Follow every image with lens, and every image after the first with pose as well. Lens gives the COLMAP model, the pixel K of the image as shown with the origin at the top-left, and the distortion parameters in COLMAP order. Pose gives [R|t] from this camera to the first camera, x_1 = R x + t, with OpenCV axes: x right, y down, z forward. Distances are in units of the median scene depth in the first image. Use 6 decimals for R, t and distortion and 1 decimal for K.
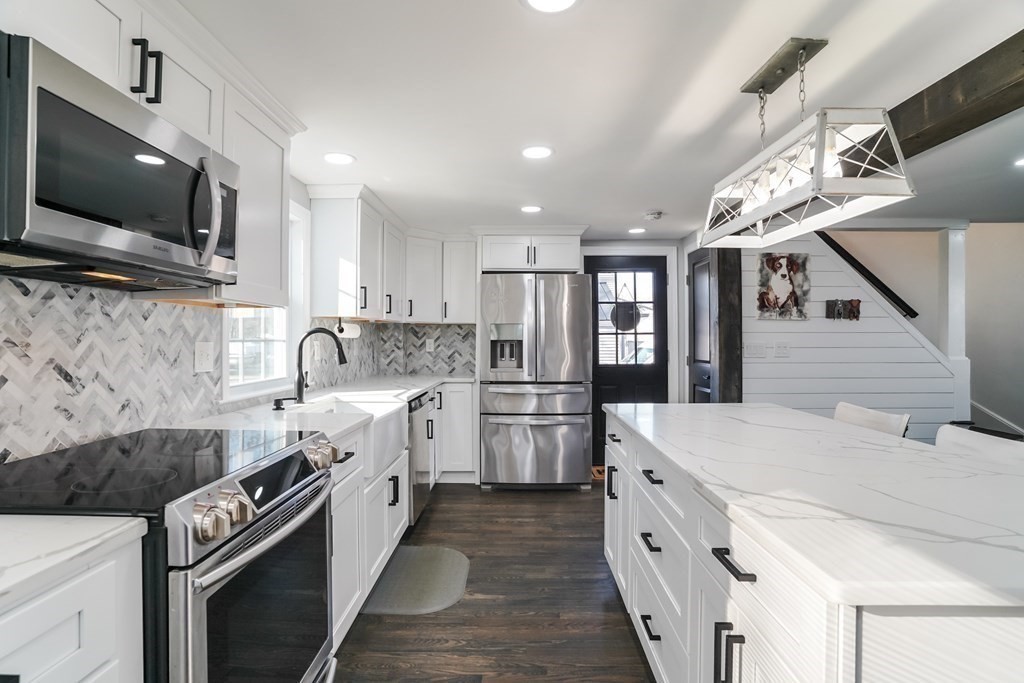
lens RADIAL K [[522.0, 0, 510.9], [0, 522.0, 334.7], [0, 0, 1]] dist [-0.079846, 0.039793]
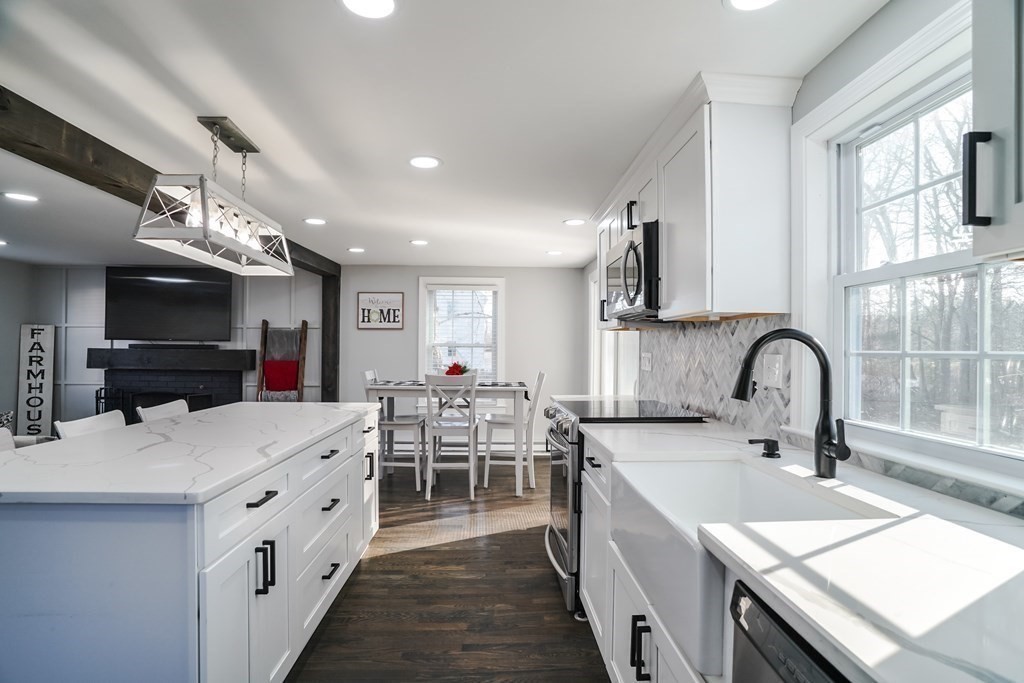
lens RADIAL K [[519.7, 0, 511.0], [0, 519.7, 351.2], [0, 0, 1]] dist [-0.079626, 0.037775]
pose [[-0.998239, -0.008895, -0.058653, -0.078238], [-0.008607, 0.999950, -0.005159, 0.016262], [0.058695, -0.004645, -0.998265, 1.774938]]
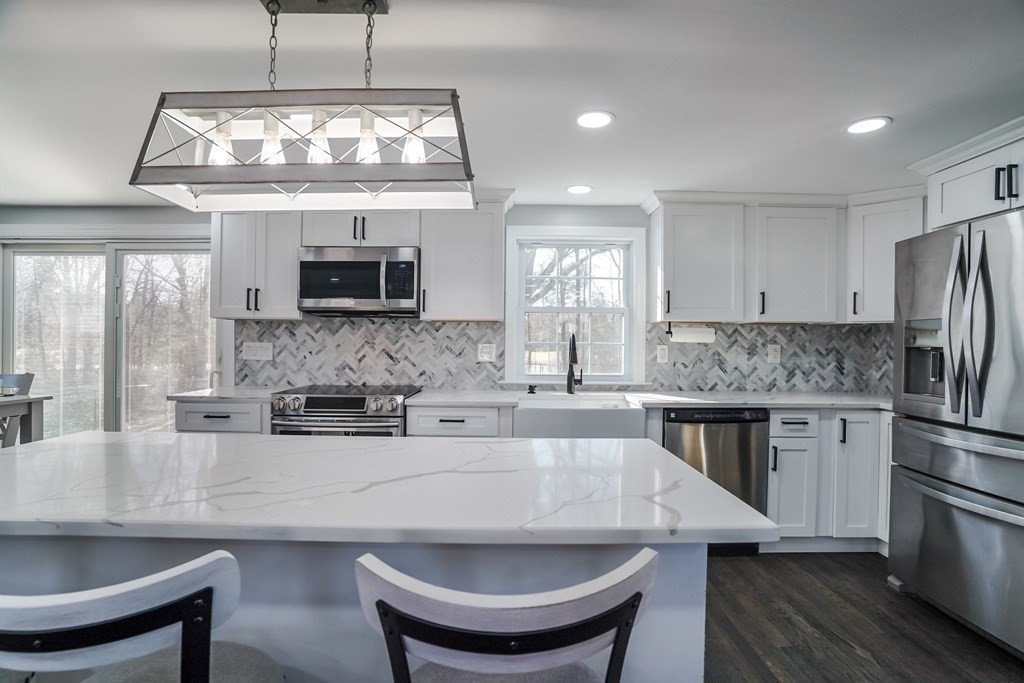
lens RADIAL K [[522.8, 0, 512.0], [0, 522.8, 341.5], [0, 0, 1]] dist [-0.085651, 0.038617]
pose [[0.021595, -0.003132, -0.999762, 1.029341], [-0.000761, 0.999995, -0.003150, 0.011737], [0.999767, 0.000829, 0.021593, 0.988677]]
